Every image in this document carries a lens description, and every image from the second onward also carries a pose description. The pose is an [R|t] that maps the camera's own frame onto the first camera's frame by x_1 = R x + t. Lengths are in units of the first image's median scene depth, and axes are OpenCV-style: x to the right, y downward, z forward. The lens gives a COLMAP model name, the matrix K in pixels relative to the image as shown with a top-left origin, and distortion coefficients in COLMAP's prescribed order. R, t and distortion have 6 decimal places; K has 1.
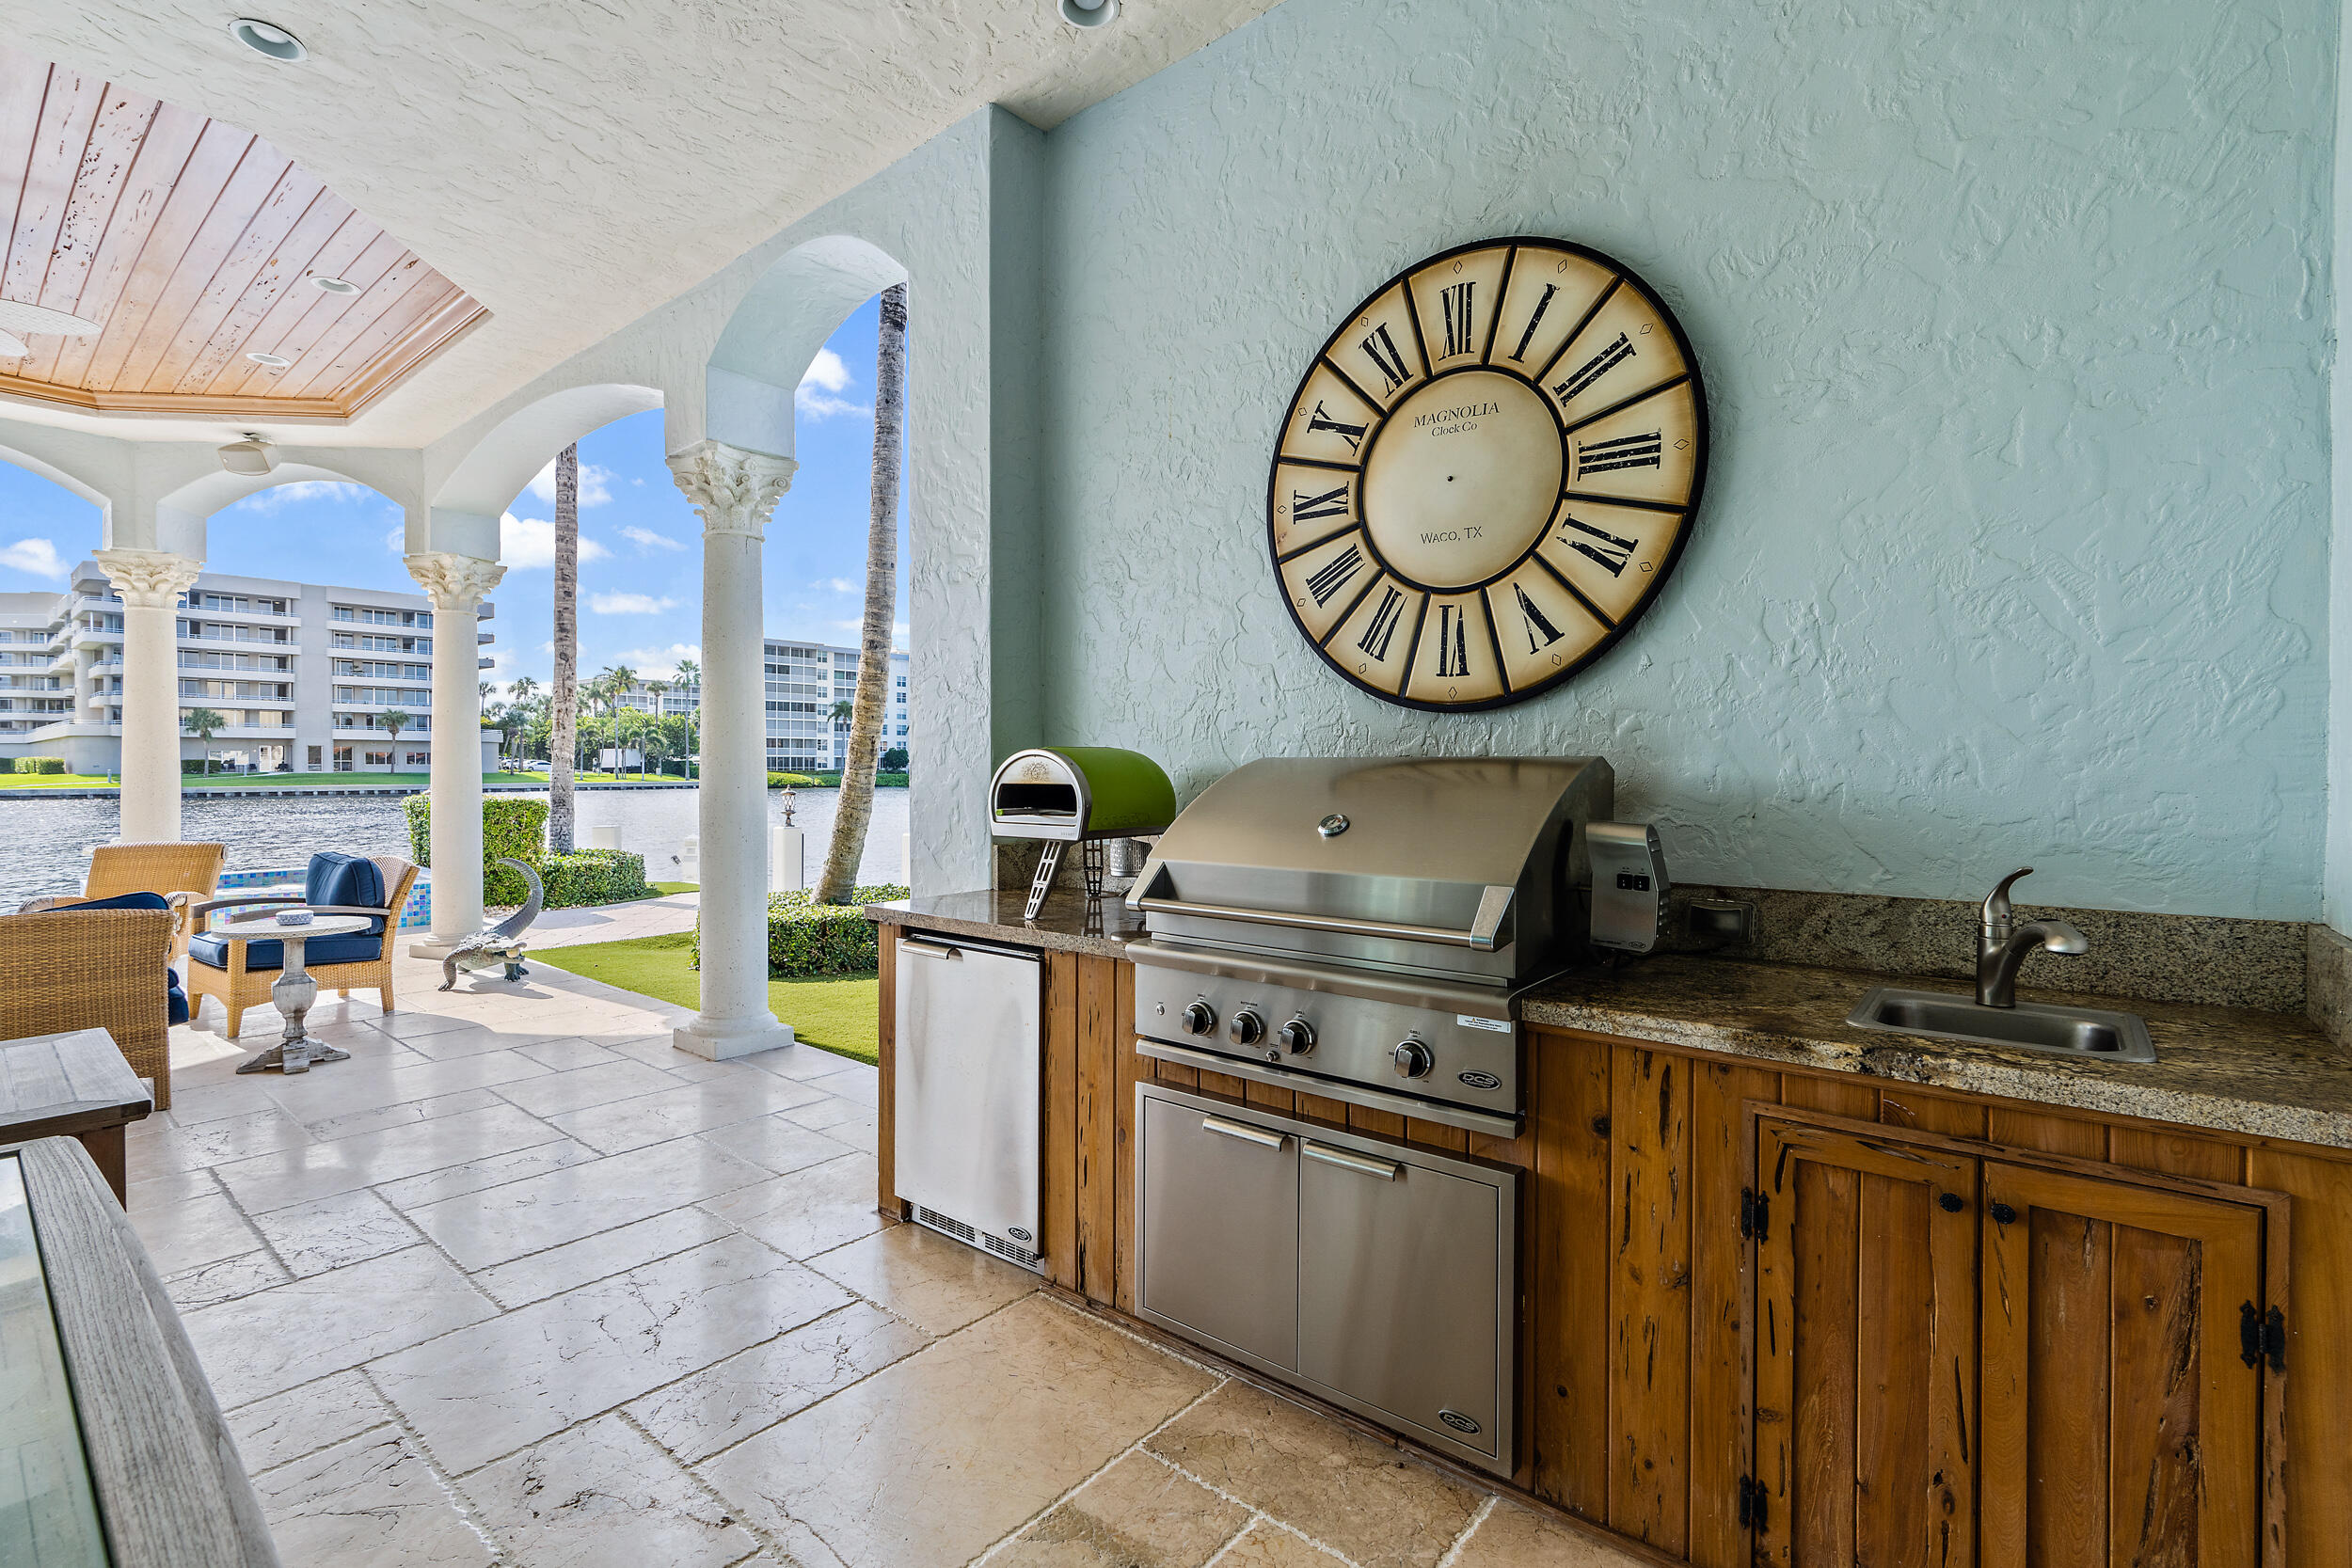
lens RADIAL K [[1077.0, 0, 1184.7], [0, 1077.0, 776.0], [0, 0, 1]] dist [0.004916, 0.000541]
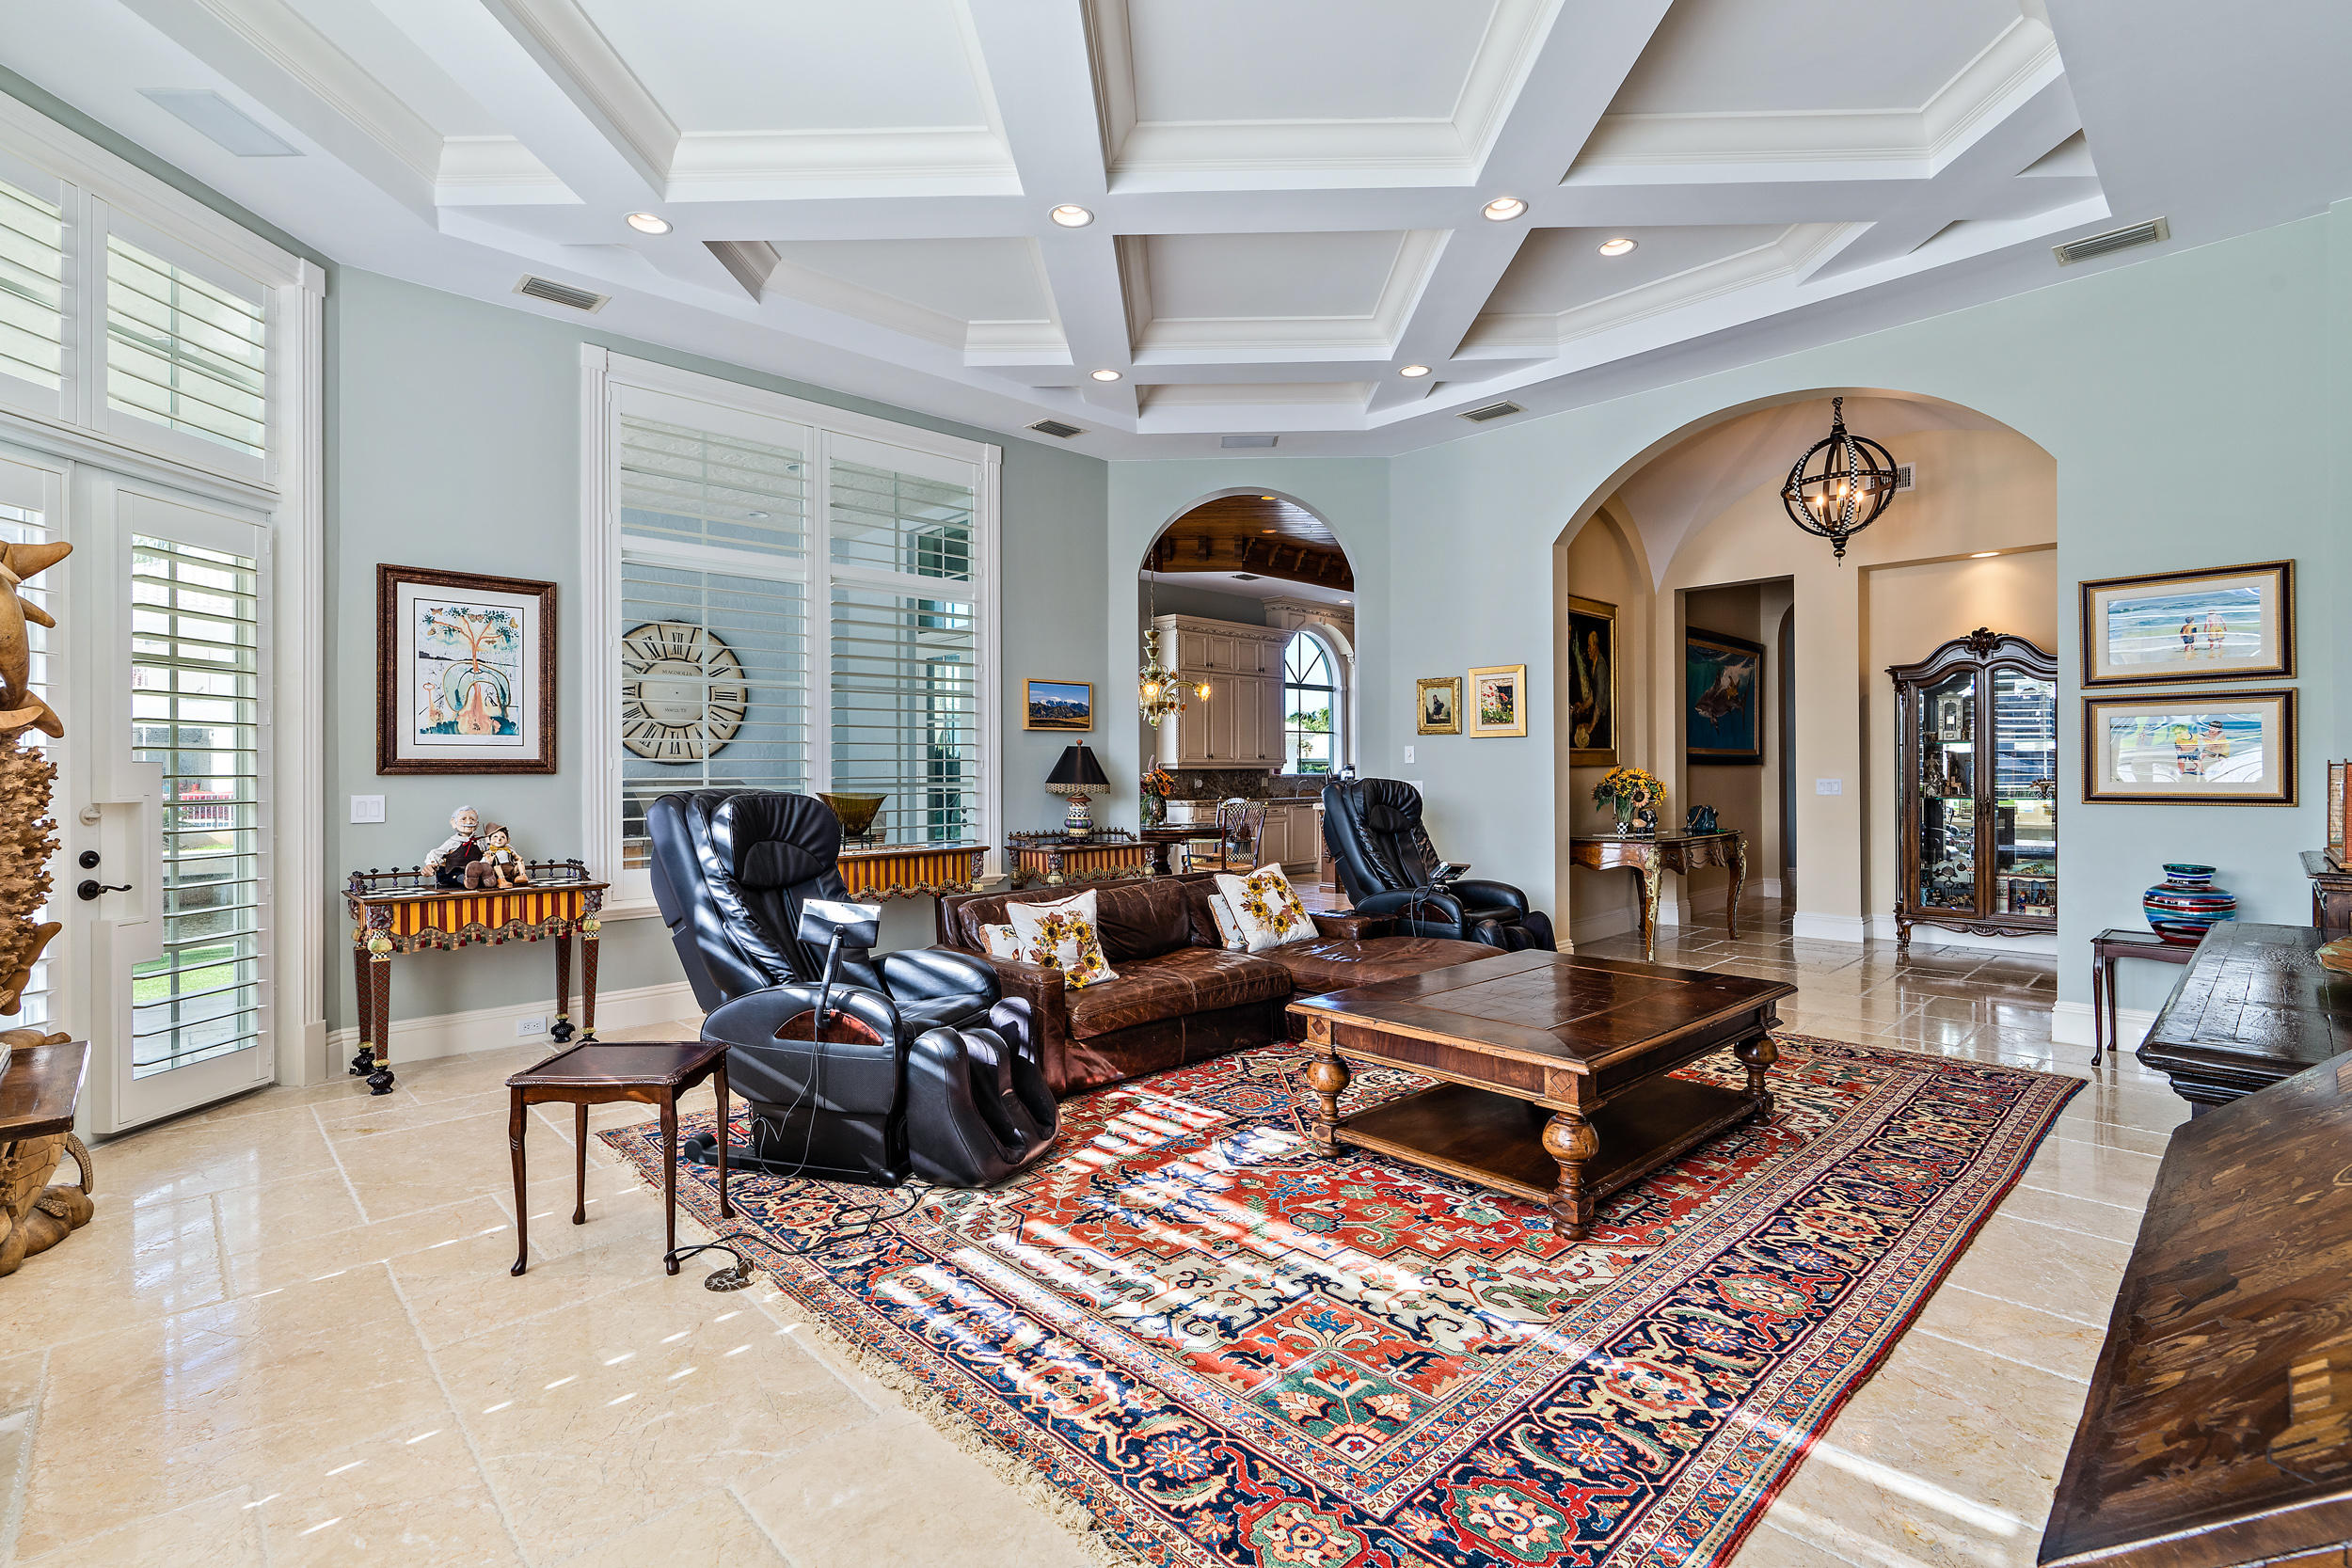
lens RADIAL K [[1077.0, 0, 1178.7], [0, 1077.0, 773.8], [0, 0, 1]] dist [0.004916, 0.000541]
pose [[0.777221, 0.005533, 0.629203, -0.593521], [0.000695, 0.999953, -0.009652, -0.007562], [-0.629227, 0.007939, 0.777181, -2.390970]]
